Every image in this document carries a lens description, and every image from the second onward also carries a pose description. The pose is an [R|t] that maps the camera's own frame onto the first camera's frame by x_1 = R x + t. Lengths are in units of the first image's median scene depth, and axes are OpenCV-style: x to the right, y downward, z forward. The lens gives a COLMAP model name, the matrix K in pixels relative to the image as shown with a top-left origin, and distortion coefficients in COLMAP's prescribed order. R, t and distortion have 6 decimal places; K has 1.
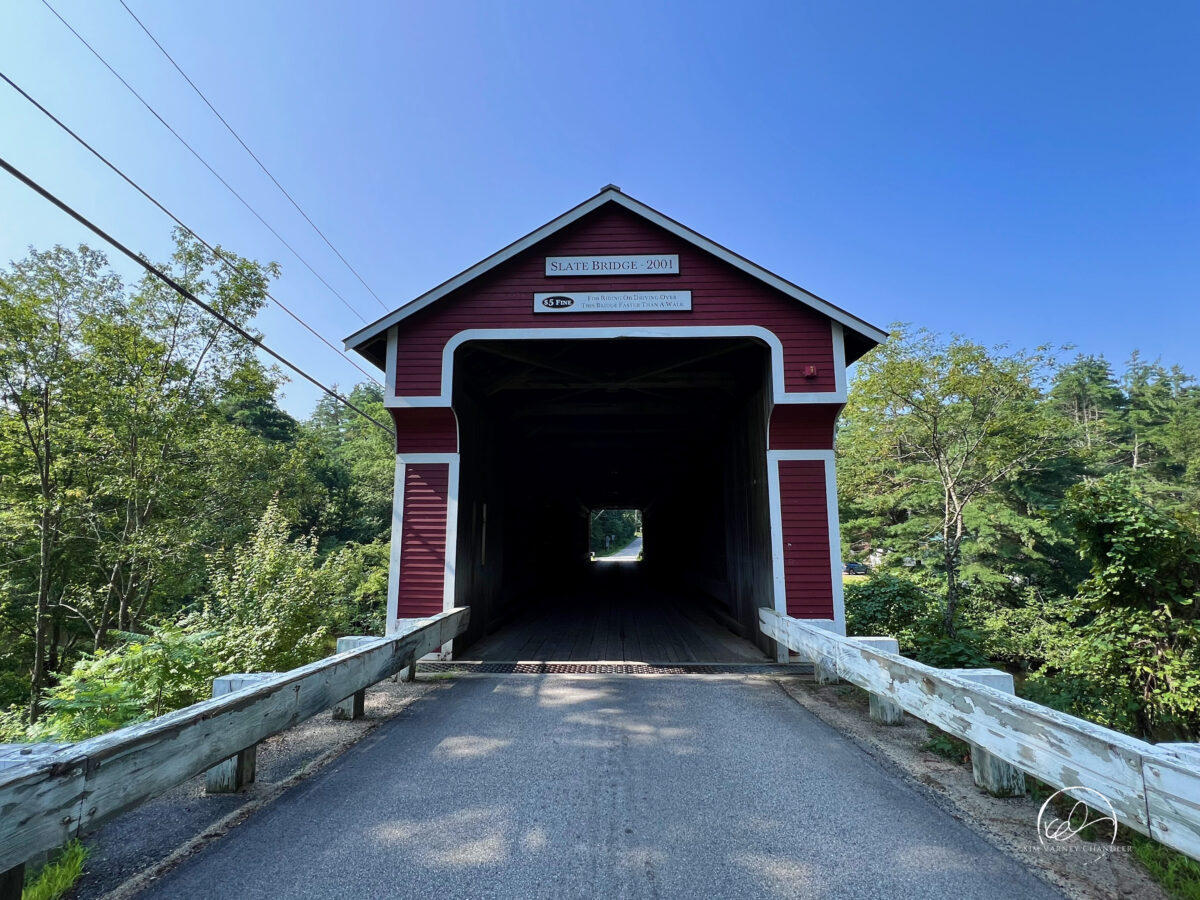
lens RADIAL K [[607.9, 0, 600.0], [0, 607.9, 450.0], [0, 0, 1]] dist [-0.001107, 0.000258]
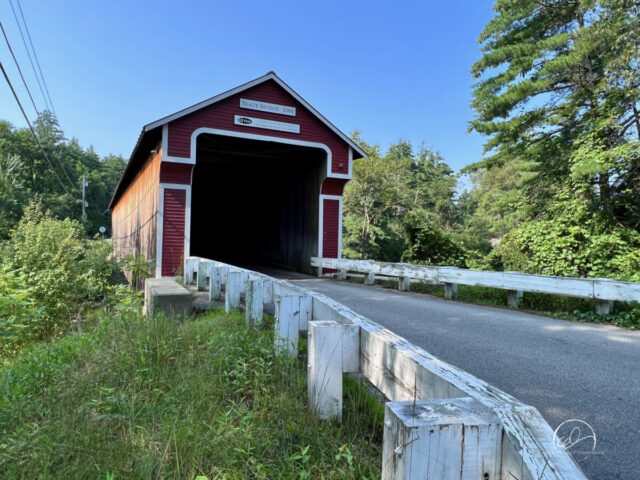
lens RADIAL K [[408.5, 0, 320.0], [0, 408.5, 240.0], [0, 0, 1]] dist [0.004522, 0.000327]
pose [[0.877269, 0.018590, 0.479638, -0.516046], [-0.095816, 0.985921, 0.137038, -0.044758], [-0.470338, -0.166176, 0.866699, -0.469704]]
